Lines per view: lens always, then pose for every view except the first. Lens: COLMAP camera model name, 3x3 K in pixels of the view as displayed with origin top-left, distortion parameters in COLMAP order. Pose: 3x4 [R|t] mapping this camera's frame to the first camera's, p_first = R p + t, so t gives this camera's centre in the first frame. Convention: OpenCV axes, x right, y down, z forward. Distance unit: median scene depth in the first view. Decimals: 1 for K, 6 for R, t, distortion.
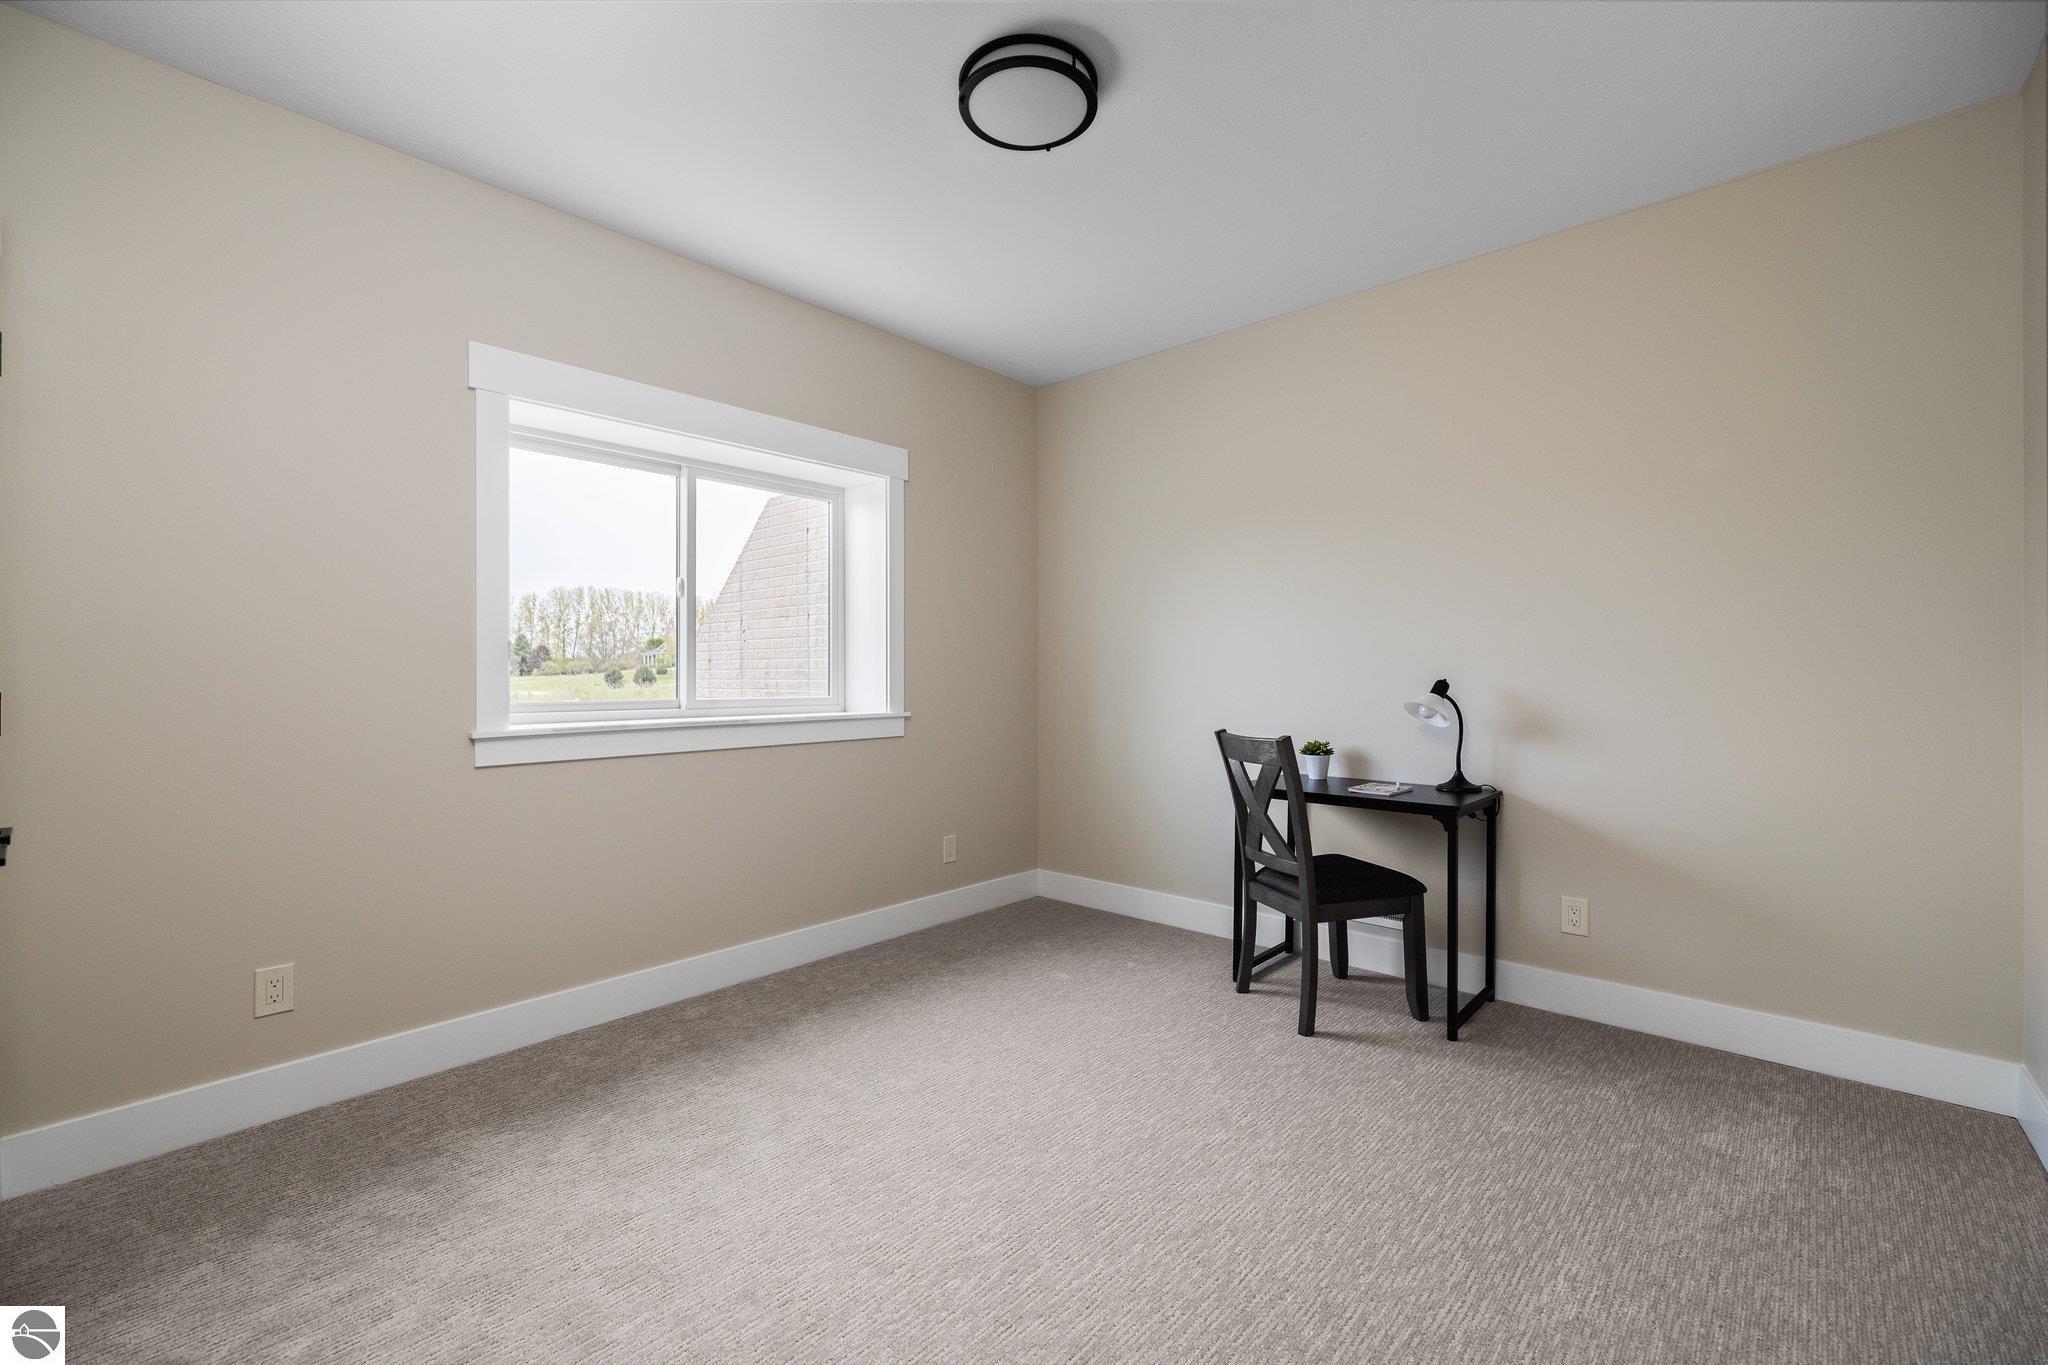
lens RADIAL K [[861.3, 0, 1025.1], [0, 861.3, 665.5], [0, 0, 1]] dist [0.000454, -0.000043]
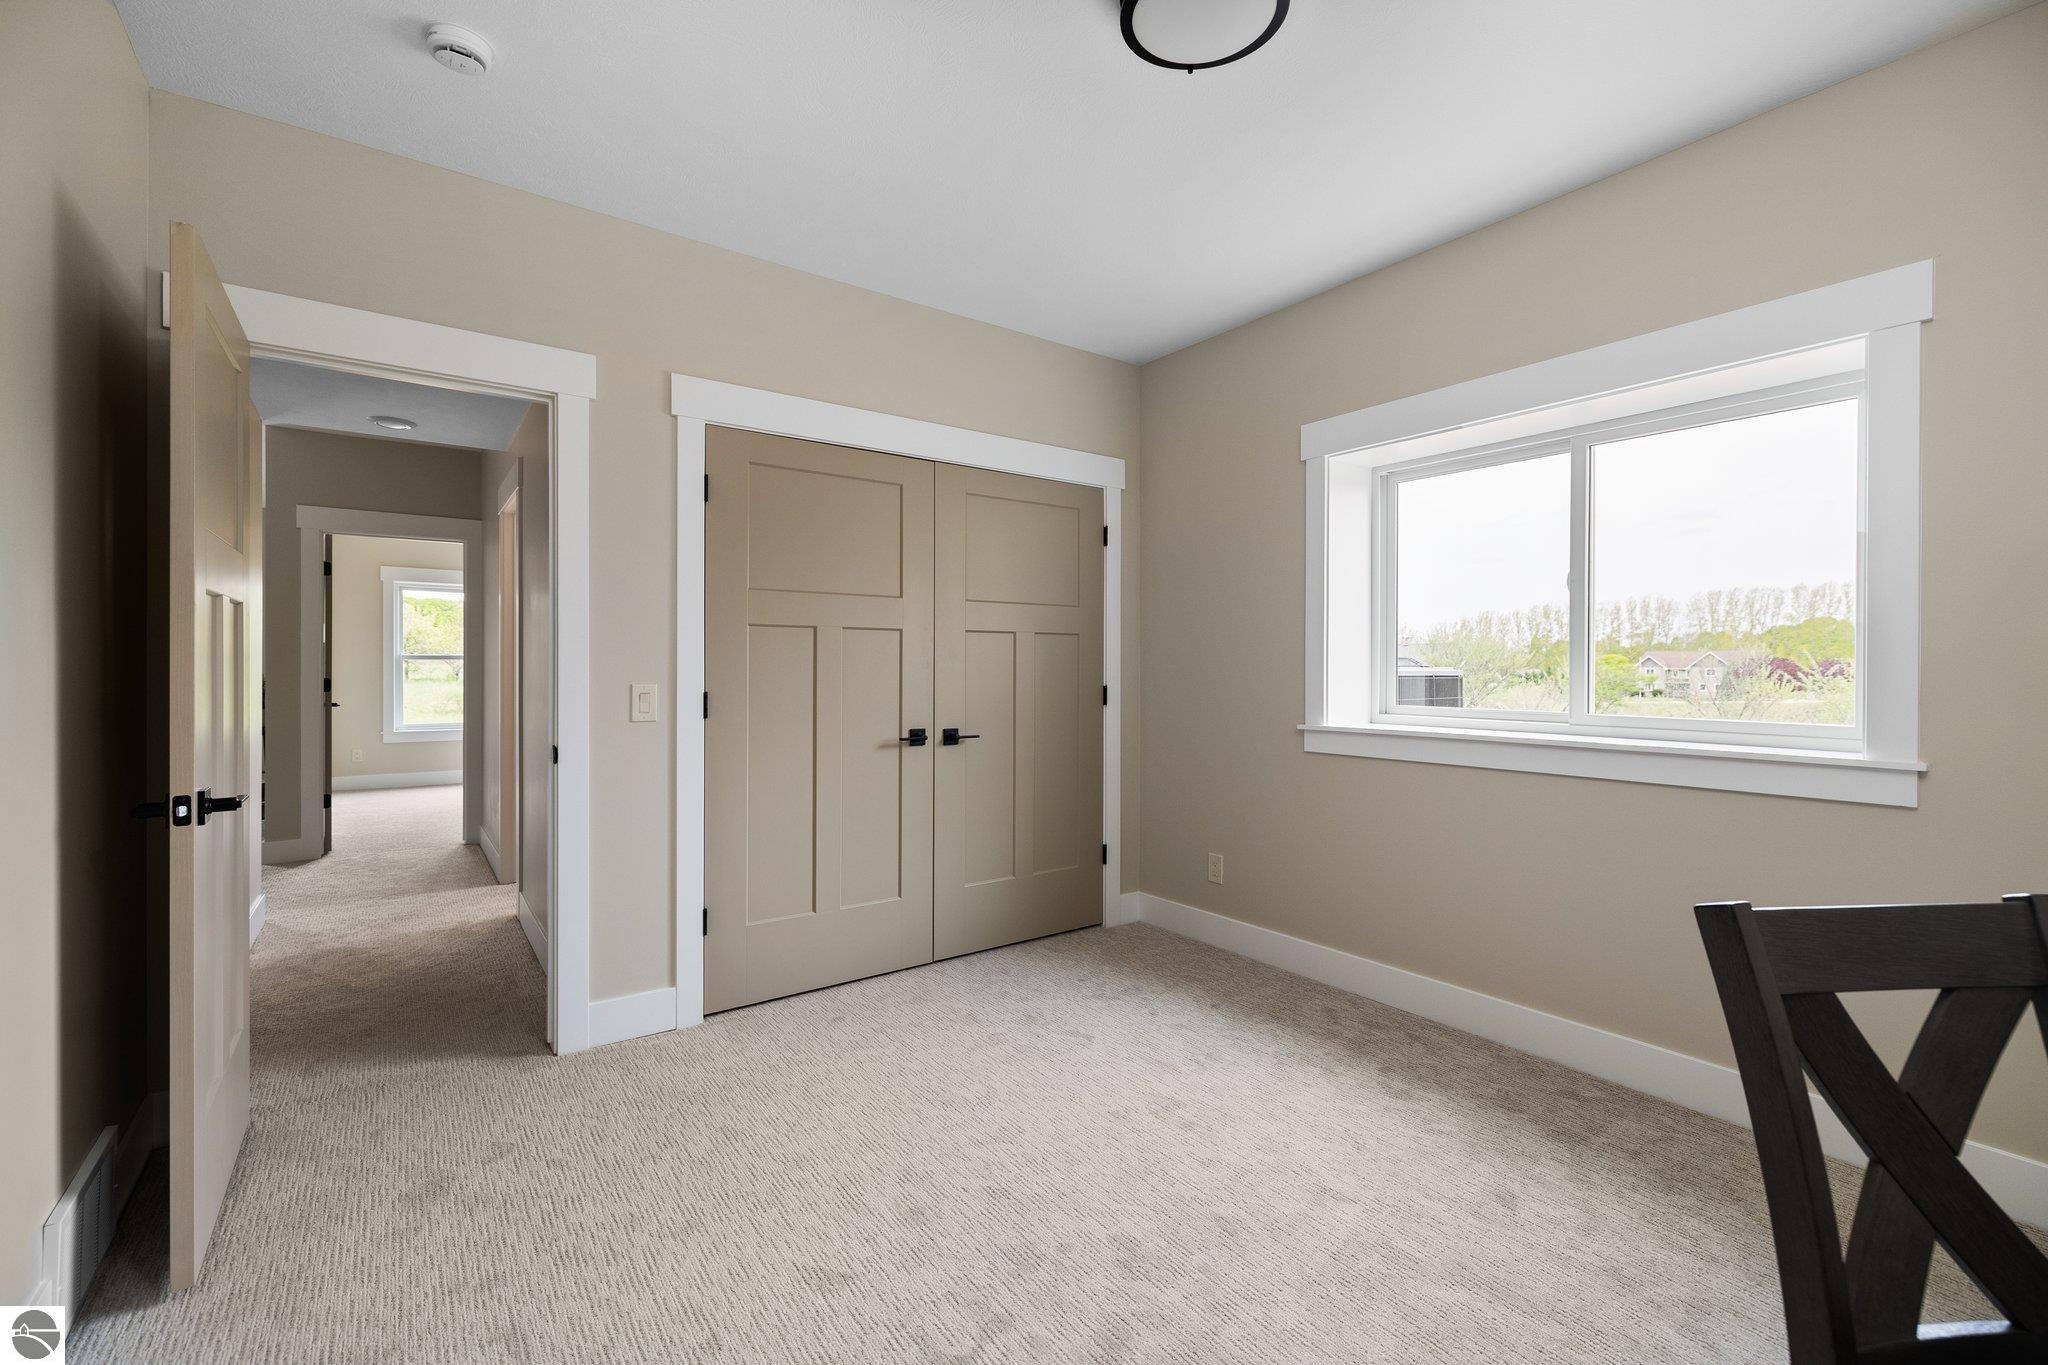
lens RADIAL K [[861.3, 0, 1025.1], [0, 861.3, 665.5], [0, 0, 1]] dist [0.000454, -0.000043]
pose [[-0.203506, -0.002163, -0.979071, 0.575150], [0.005407, 0.999980, -0.003333, -0.007889], [0.979059, -0.005972, -0.203490, 0.675830]]
